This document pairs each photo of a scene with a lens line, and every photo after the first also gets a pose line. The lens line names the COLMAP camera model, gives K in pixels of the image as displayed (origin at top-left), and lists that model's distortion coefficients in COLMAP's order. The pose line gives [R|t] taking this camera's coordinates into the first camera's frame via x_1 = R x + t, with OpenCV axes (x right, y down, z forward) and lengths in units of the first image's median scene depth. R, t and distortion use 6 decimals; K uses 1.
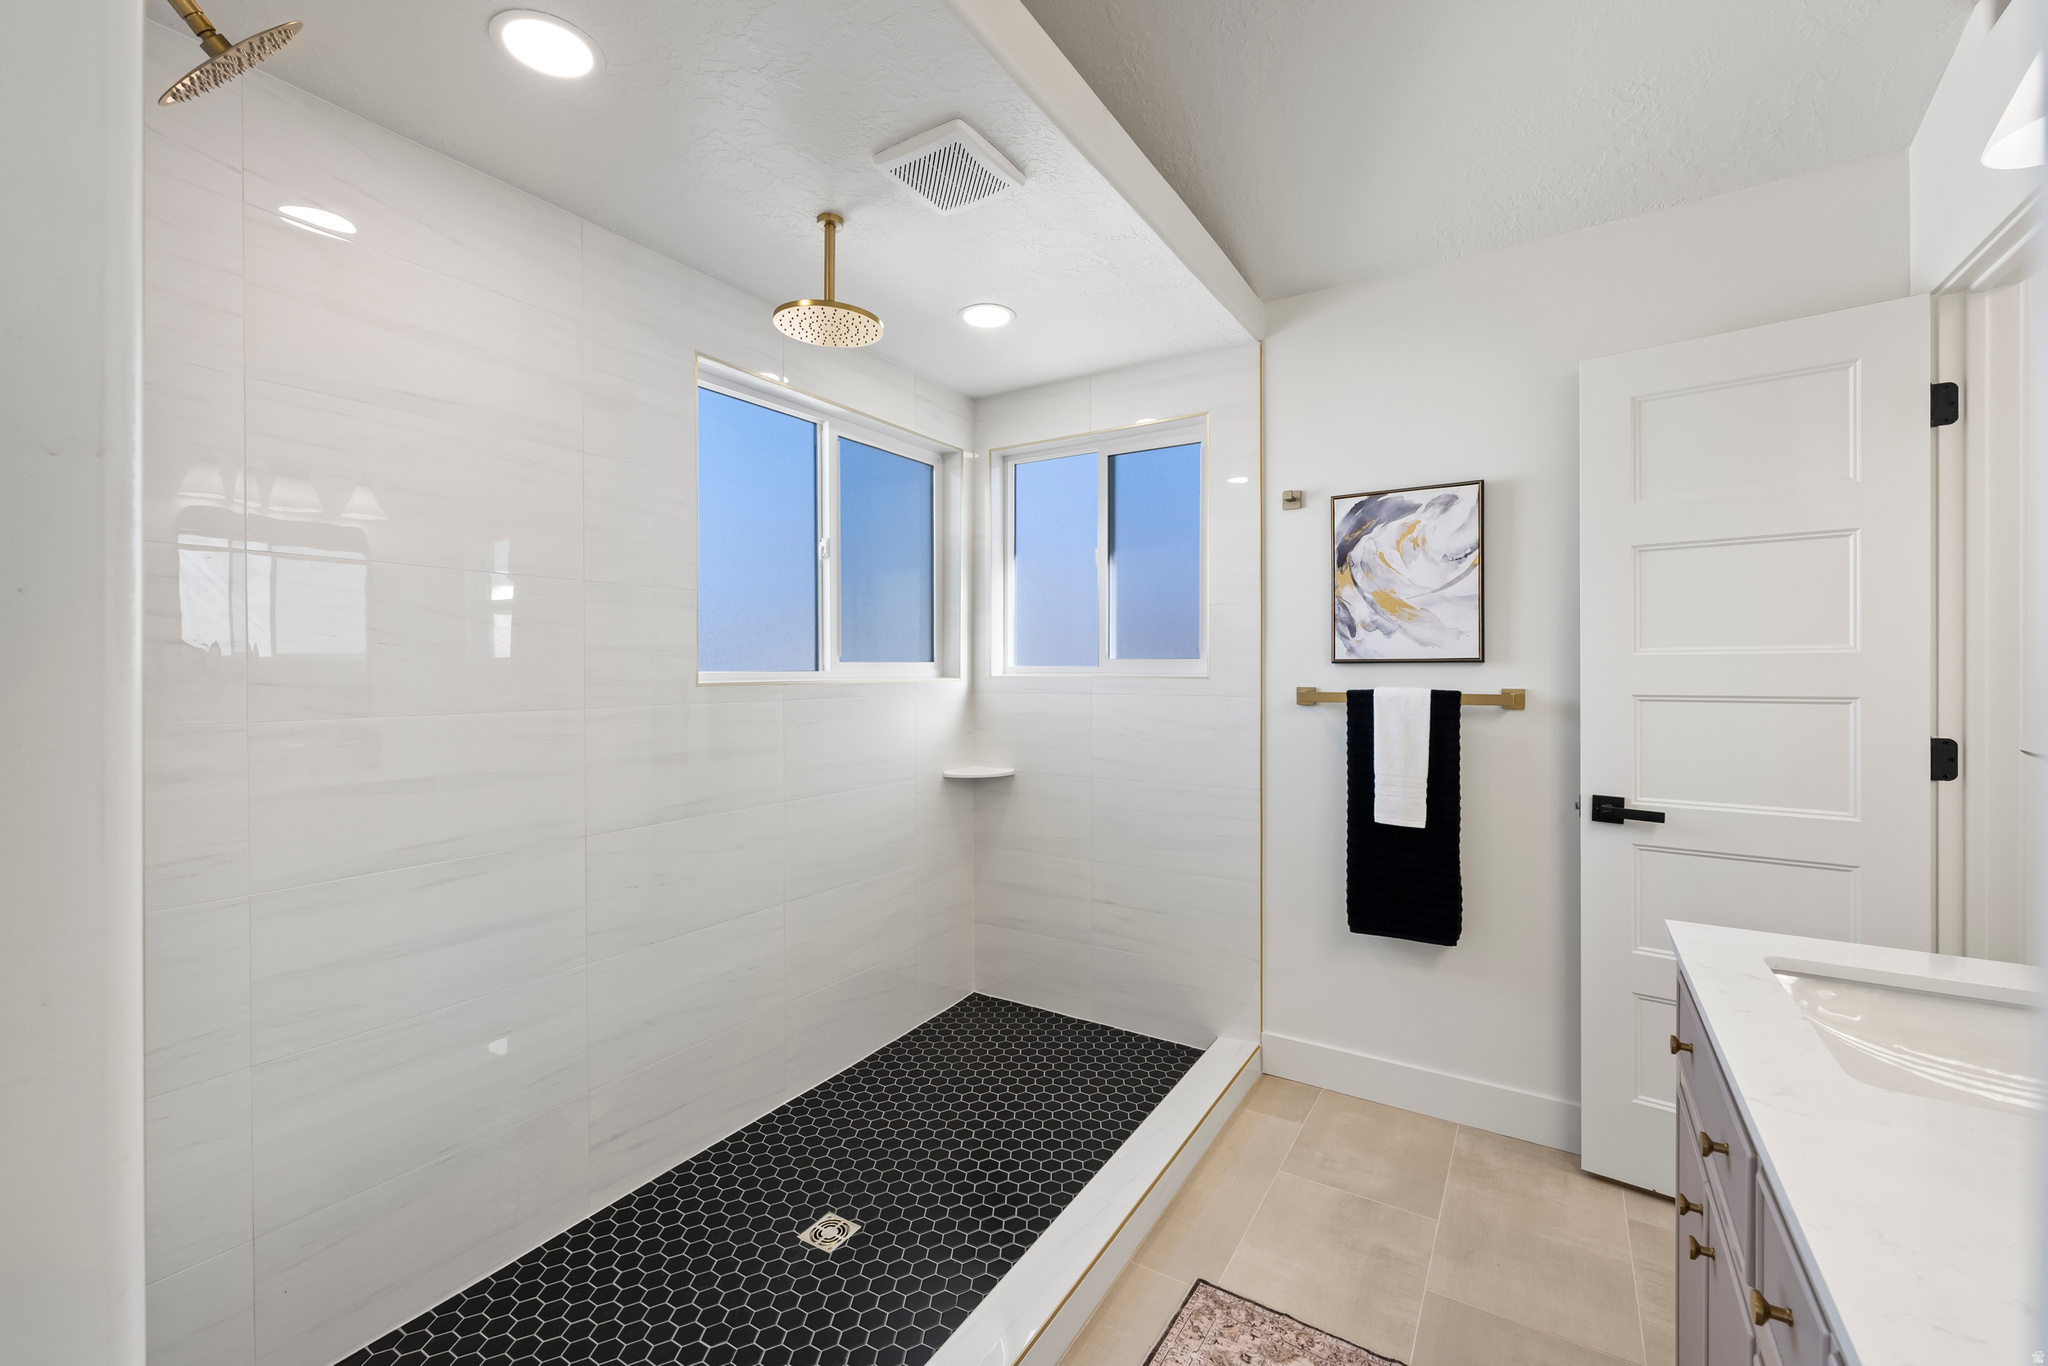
lens RADIAL K [[833.1, 0, 1022.1], [0, 833.1, 677.7], [0, 0, 1]] dist [-0.000978, -0.000386]
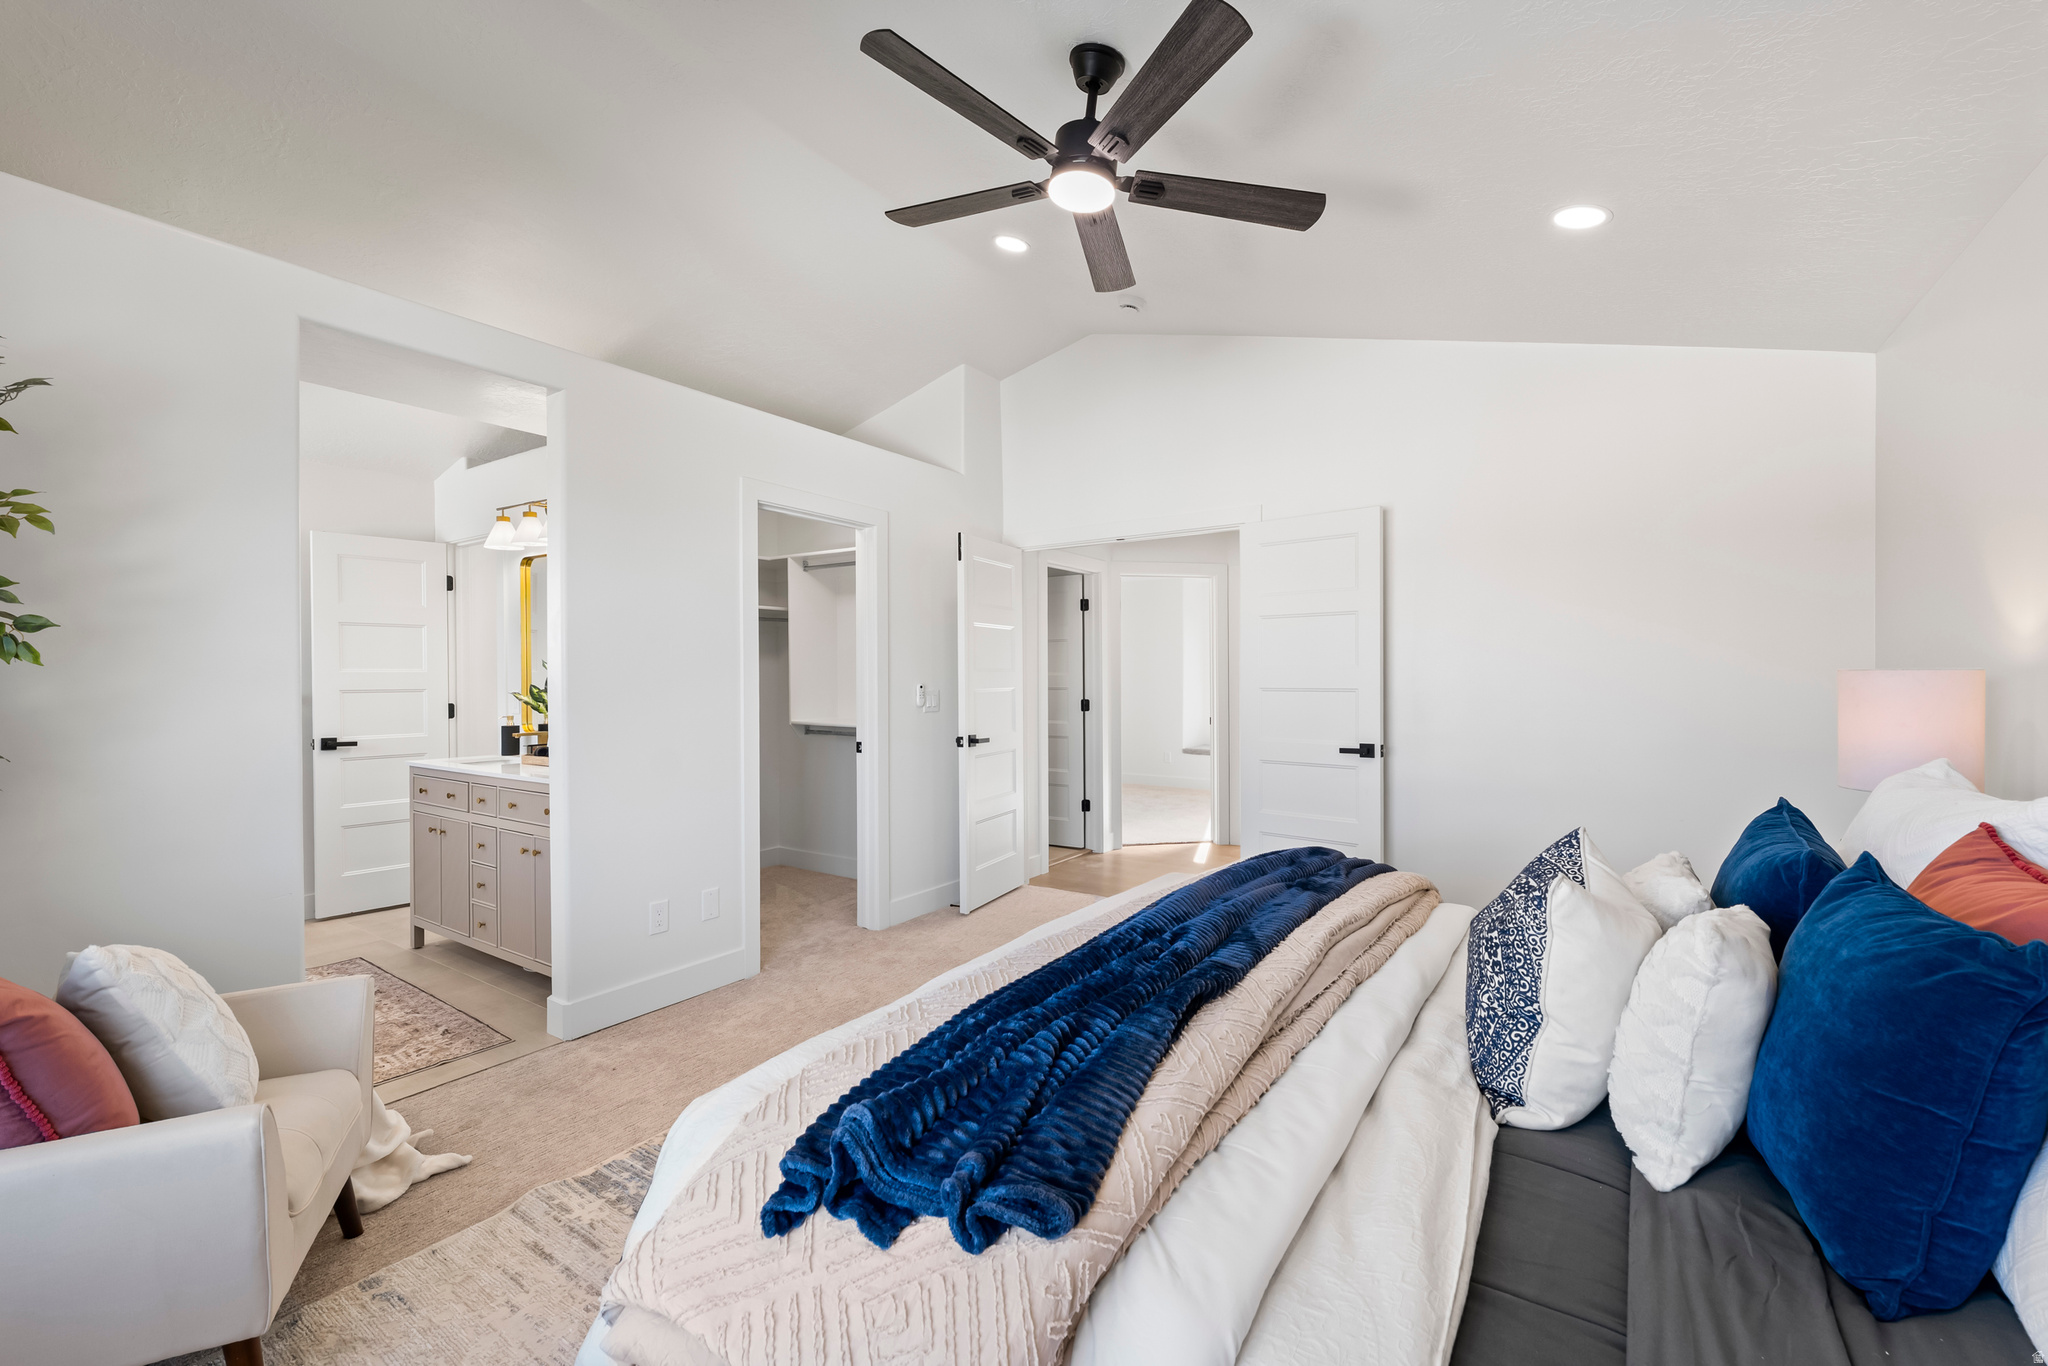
lens RADIAL K [[833.1, 0, 1024.5], [0, 833.1, 686.6], [0, 0, 1]] dist [-0.000978, -0.000386]
pose [[0.052214, -0.011943, 0.998564, -1.514867], [0.021717, 0.999706, 0.010821, 0.029892], [-0.998400, 0.021121, 0.052458, -1.019591]]
